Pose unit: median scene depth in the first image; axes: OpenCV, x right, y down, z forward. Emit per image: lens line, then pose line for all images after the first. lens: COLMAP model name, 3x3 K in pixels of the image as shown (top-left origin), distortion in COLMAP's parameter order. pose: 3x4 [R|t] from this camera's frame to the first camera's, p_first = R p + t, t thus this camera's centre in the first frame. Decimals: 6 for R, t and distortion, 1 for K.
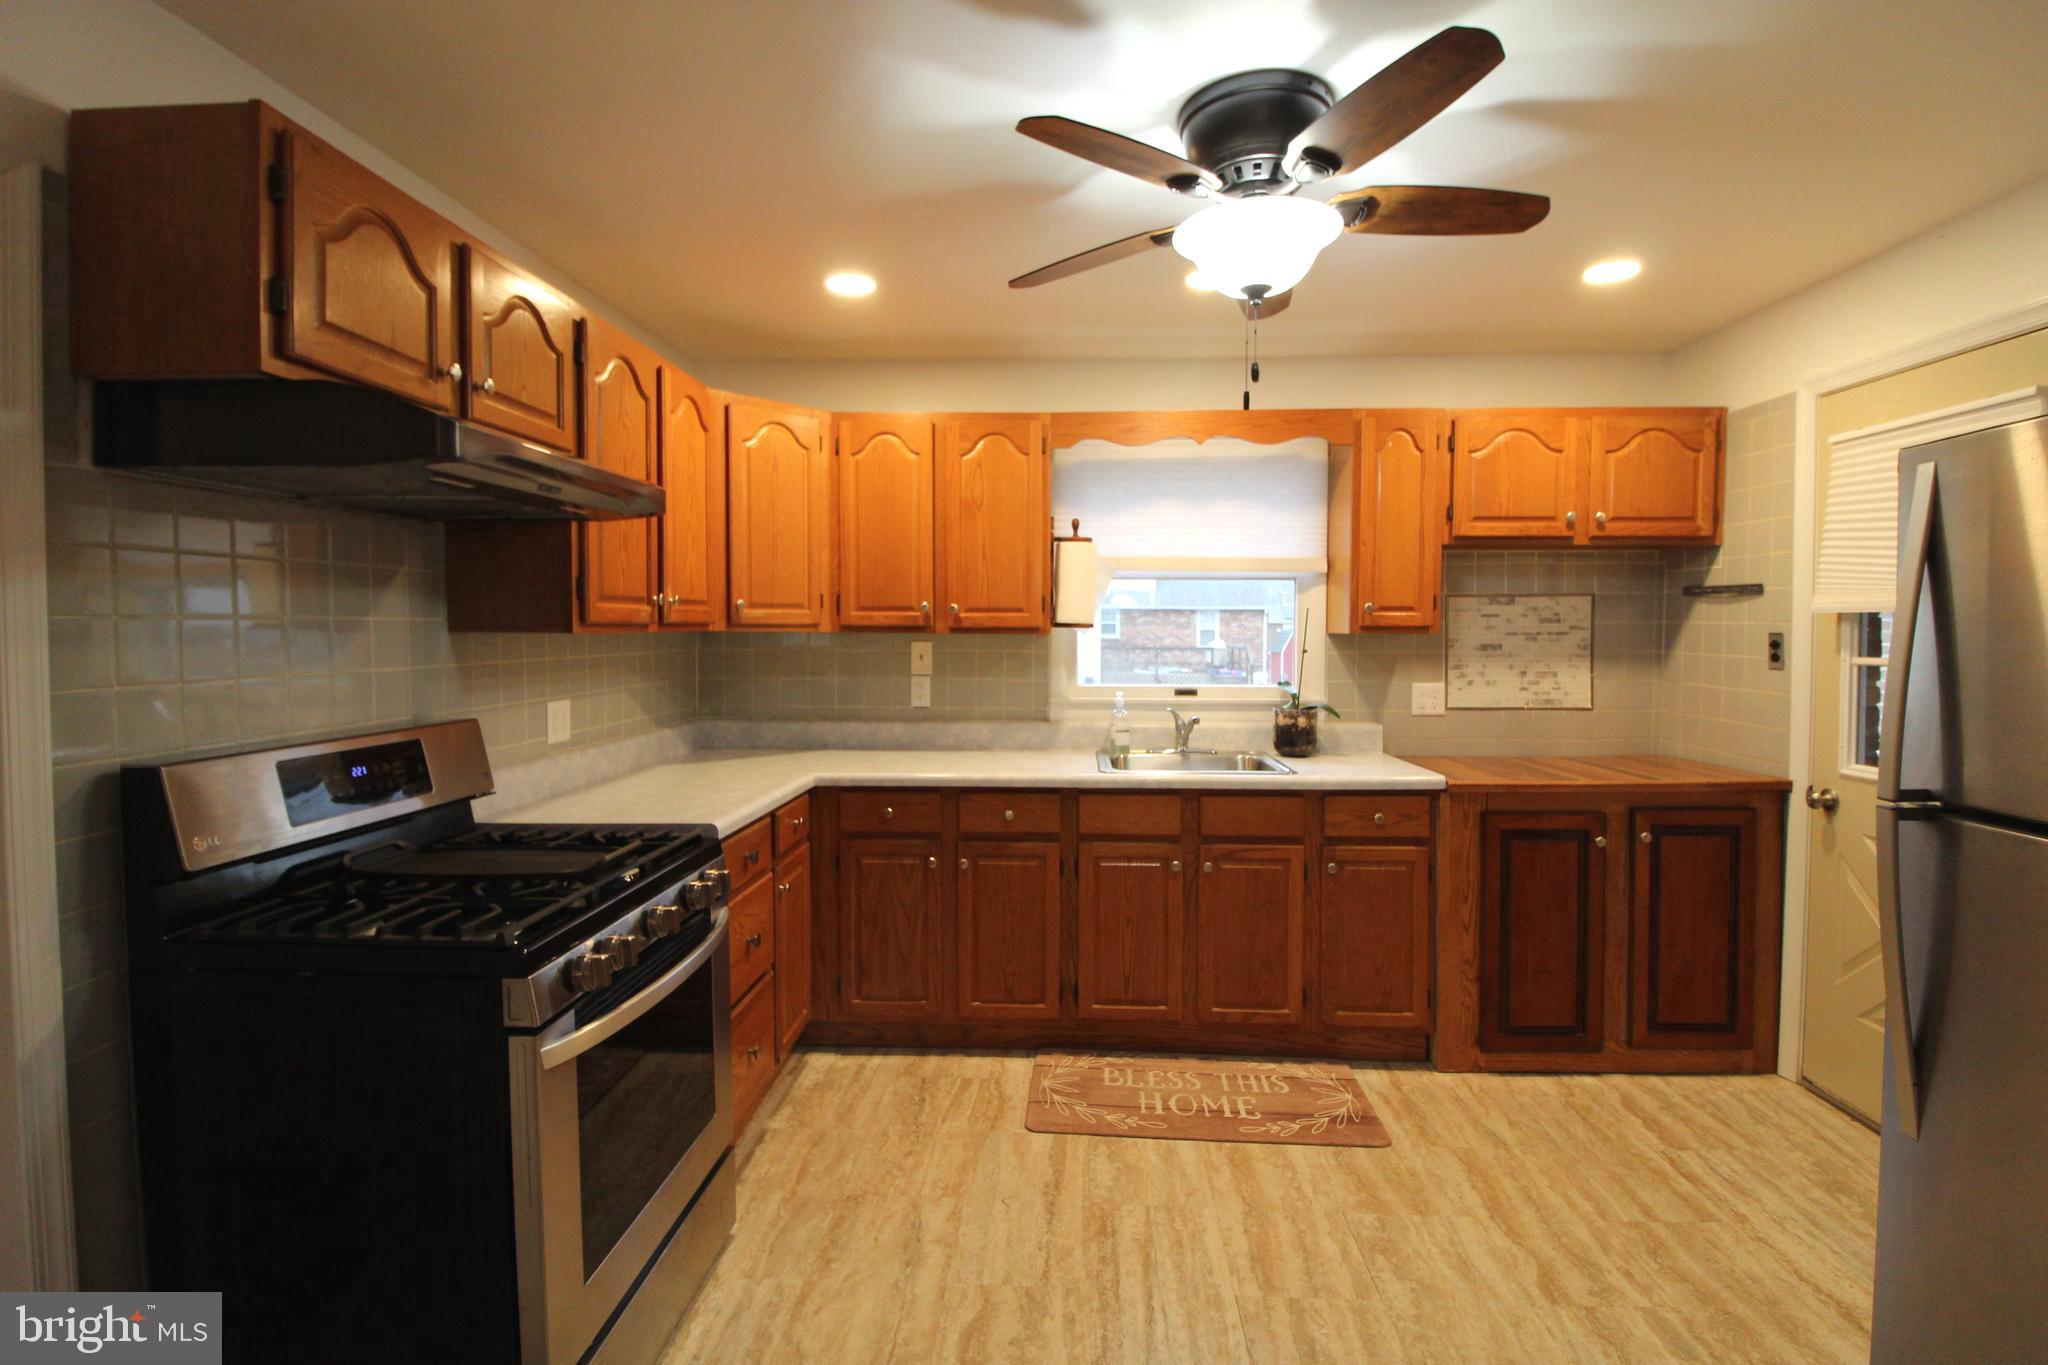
lens RADIAL K [[958.6, 0, 1036.2], [0, 958.6, 662.5], [0, 0, 1]] dist [-0.003575, -0.001429]
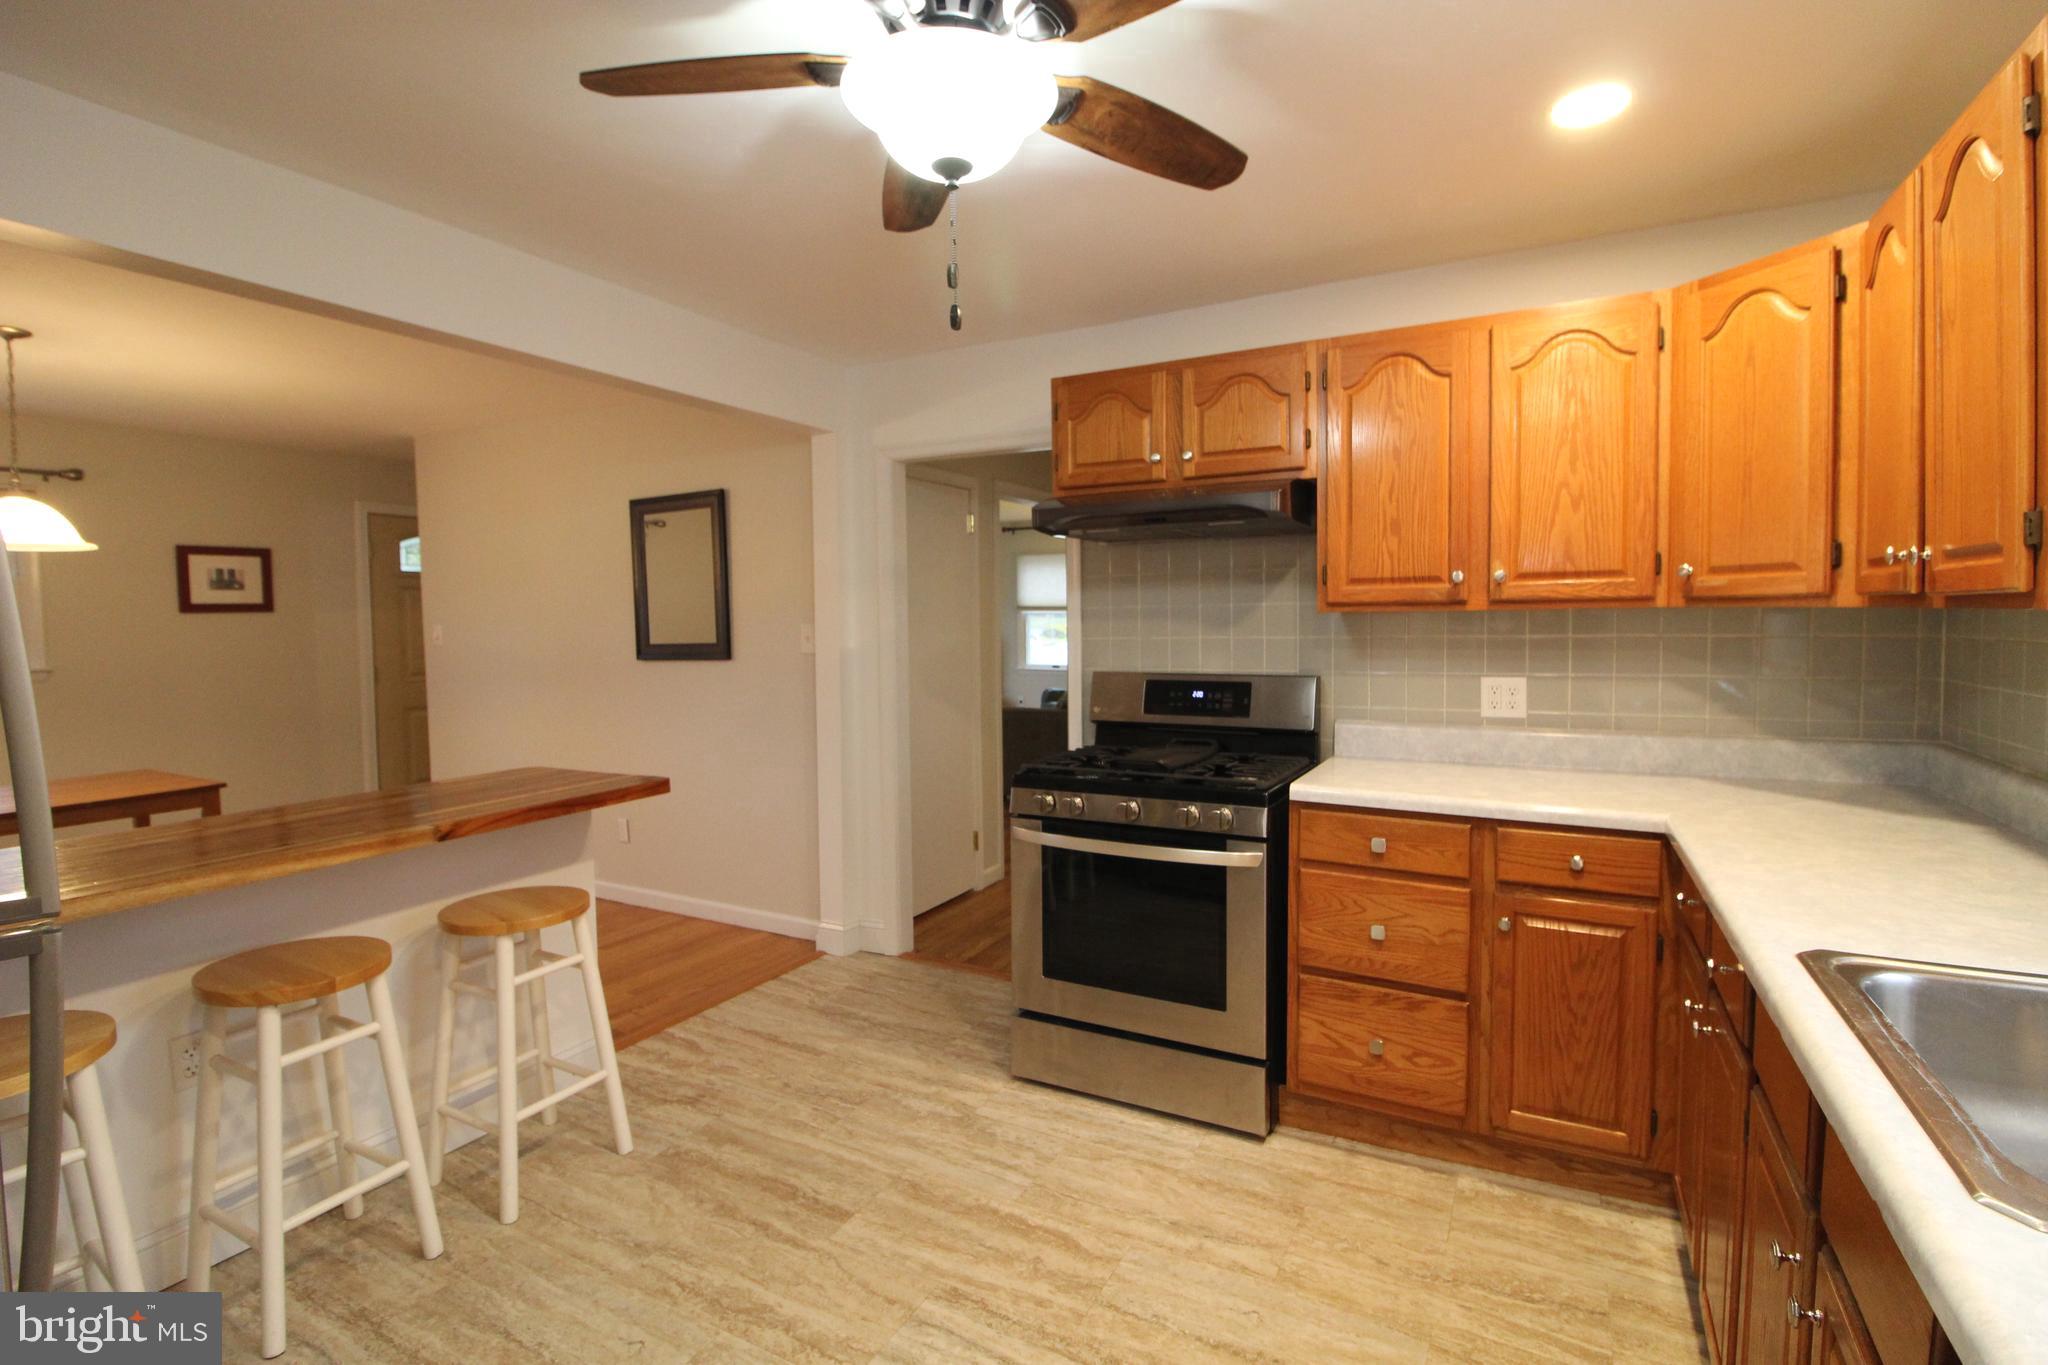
lens RADIAL K [[958.6, 0, 1036.2], [0, 958.6, 662.5], [0, 0, 1]] dist [-0.003575, -0.001429]
pose [[-0.432913, 0.045531, -0.900285, 0.679720], [-0.021565, 0.997915, 0.060839, -0.029144], [0.901178, 0.045752, -0.431028, 1.047324]]
